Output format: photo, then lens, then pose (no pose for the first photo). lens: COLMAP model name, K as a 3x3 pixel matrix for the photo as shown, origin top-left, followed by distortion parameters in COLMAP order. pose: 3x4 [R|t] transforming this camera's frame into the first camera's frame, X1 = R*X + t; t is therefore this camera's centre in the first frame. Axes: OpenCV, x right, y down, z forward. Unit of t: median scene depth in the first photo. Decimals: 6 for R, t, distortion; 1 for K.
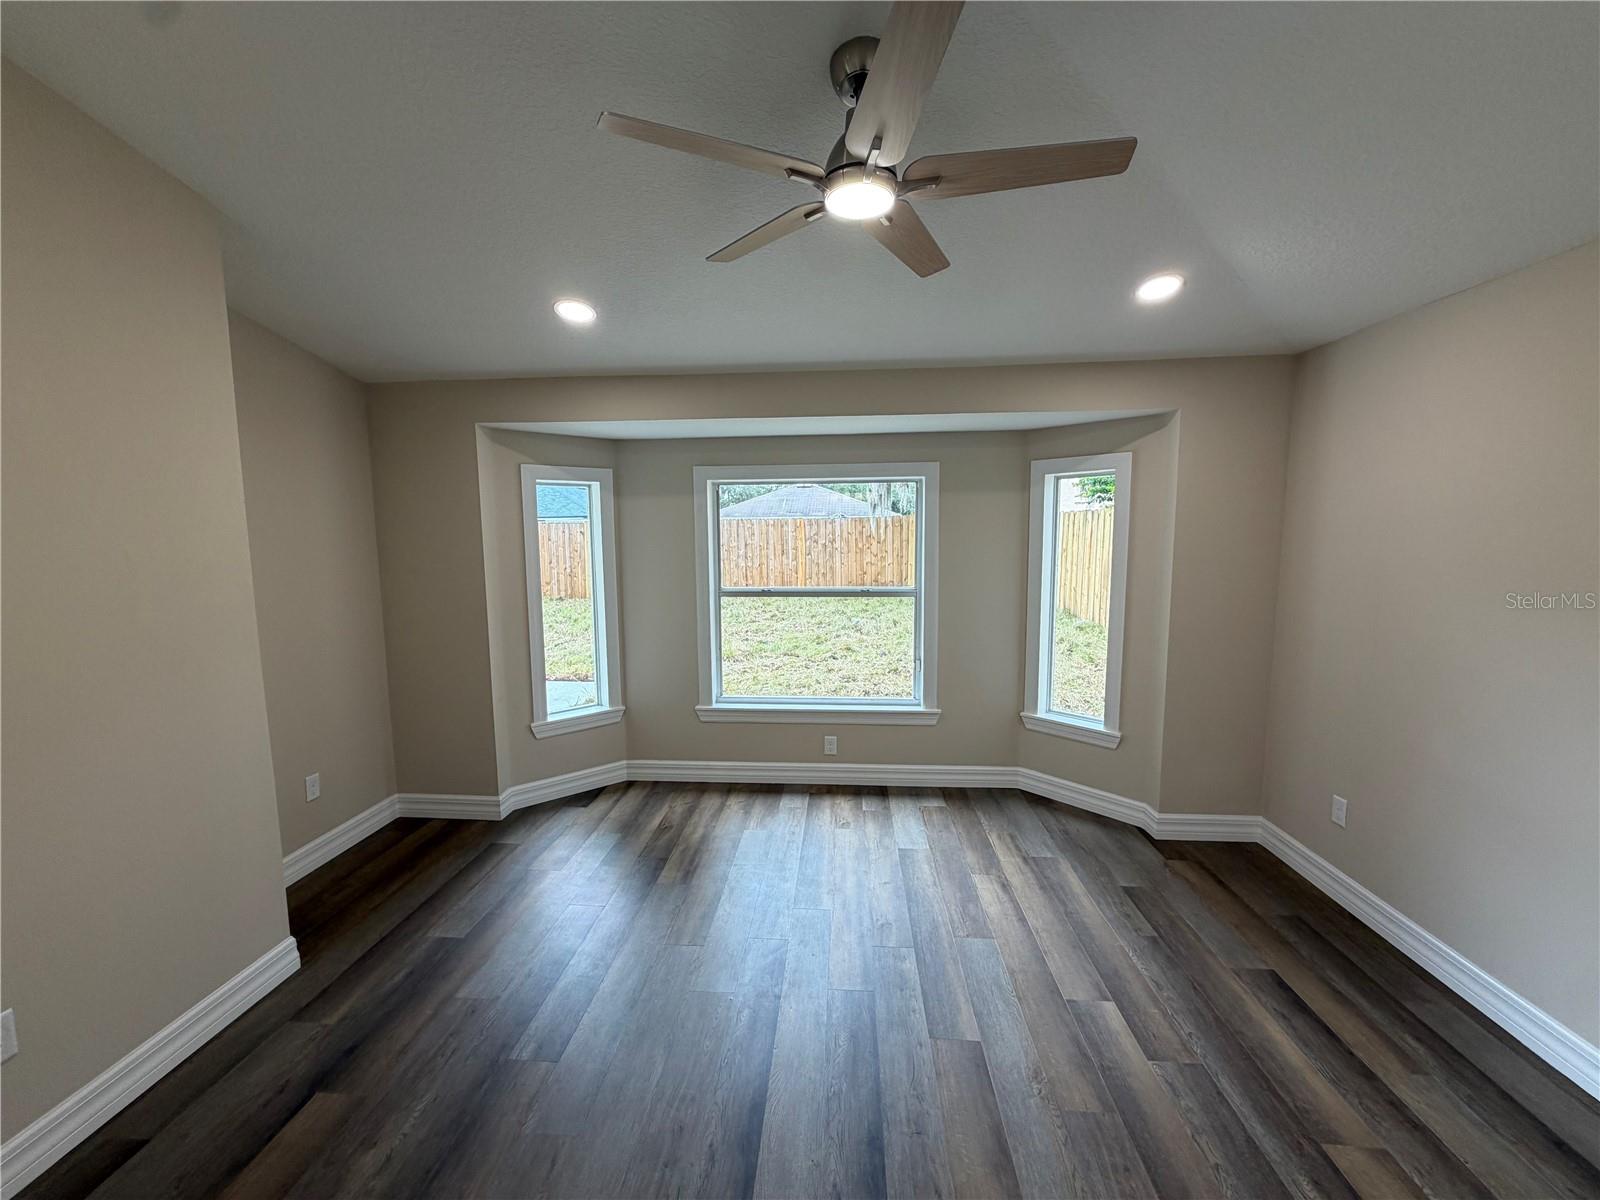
lens RADIAL K [[638.2, 0, 796.2], [0, 638.2, 599.0], [0, 0, 1]] dist [0.000264, -0.000141]
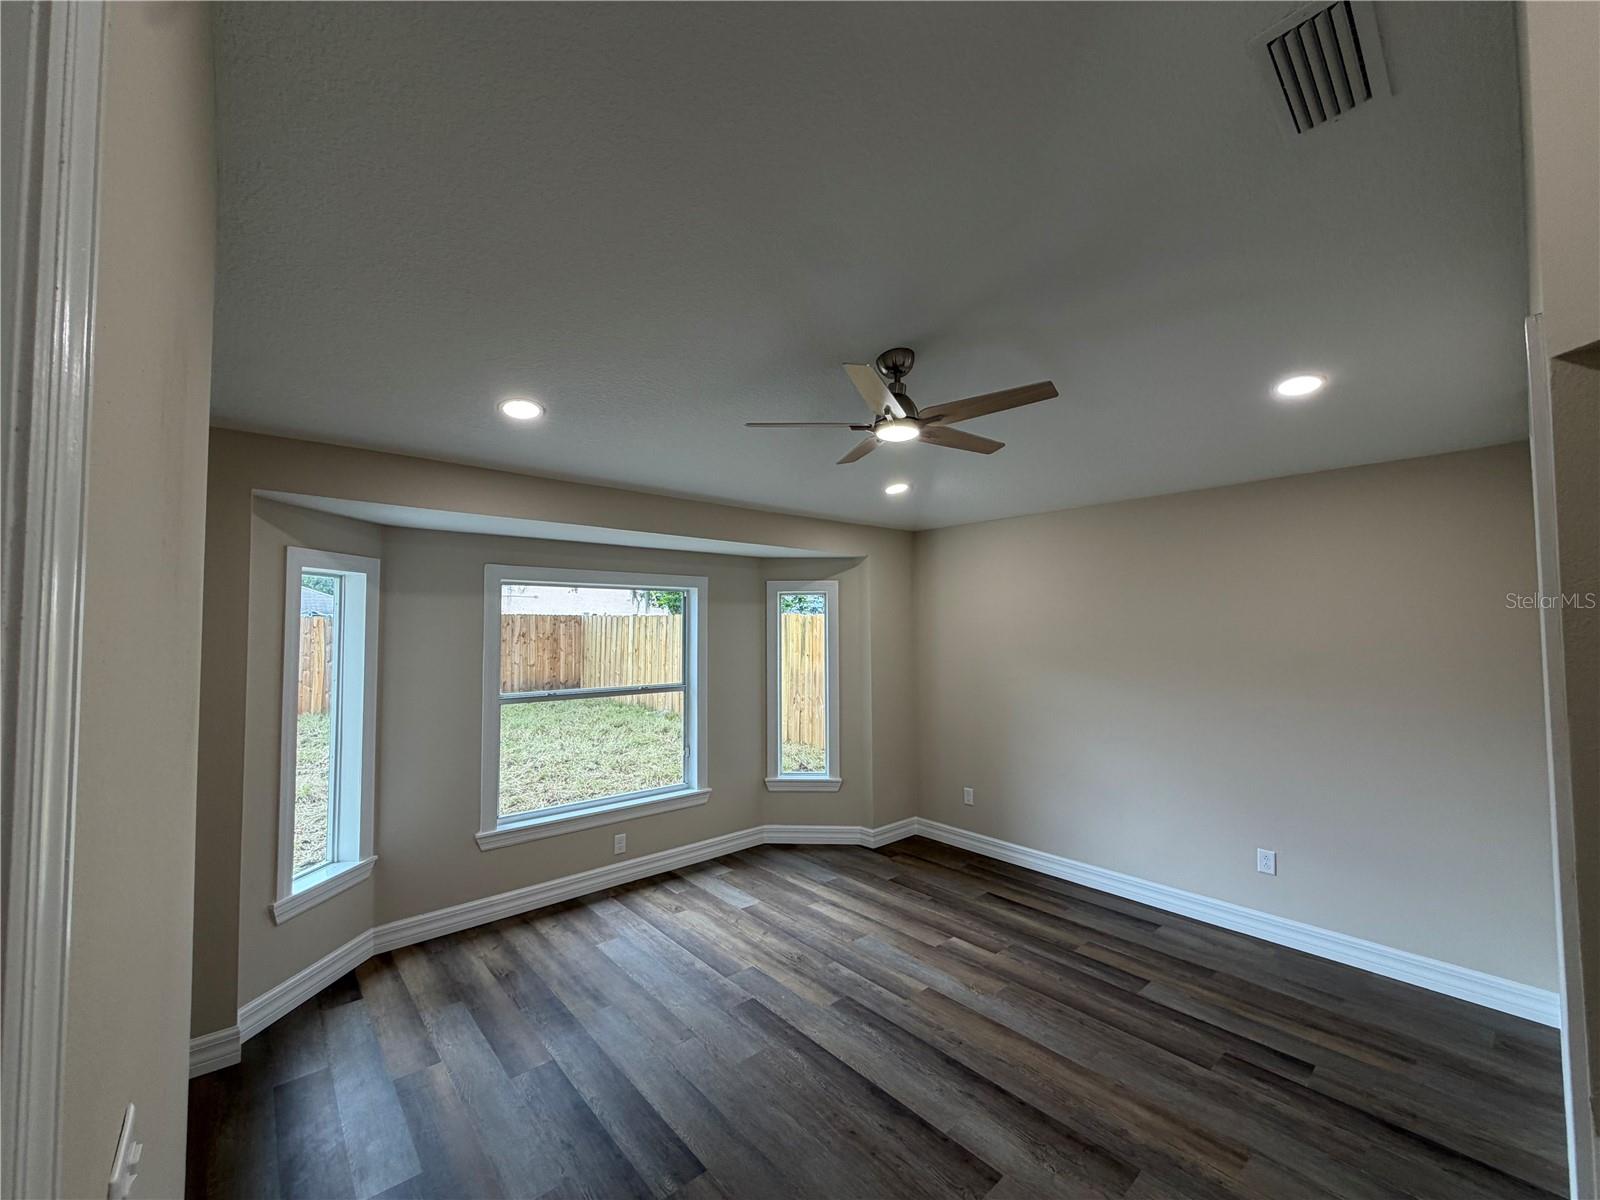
lens RADIAL K [[638.2, 0, 796.2], [0, 638.2, 599.0], [0, 0, 1]] dist [0.000264, -0.000141]
pose [[0.701950, 0.039210, 0.711146, -0.544307], [0.074395, 0.988985, -0.127962, -0.005720], [-0.708330, 0.142729, 0.691301, 0.050524]]
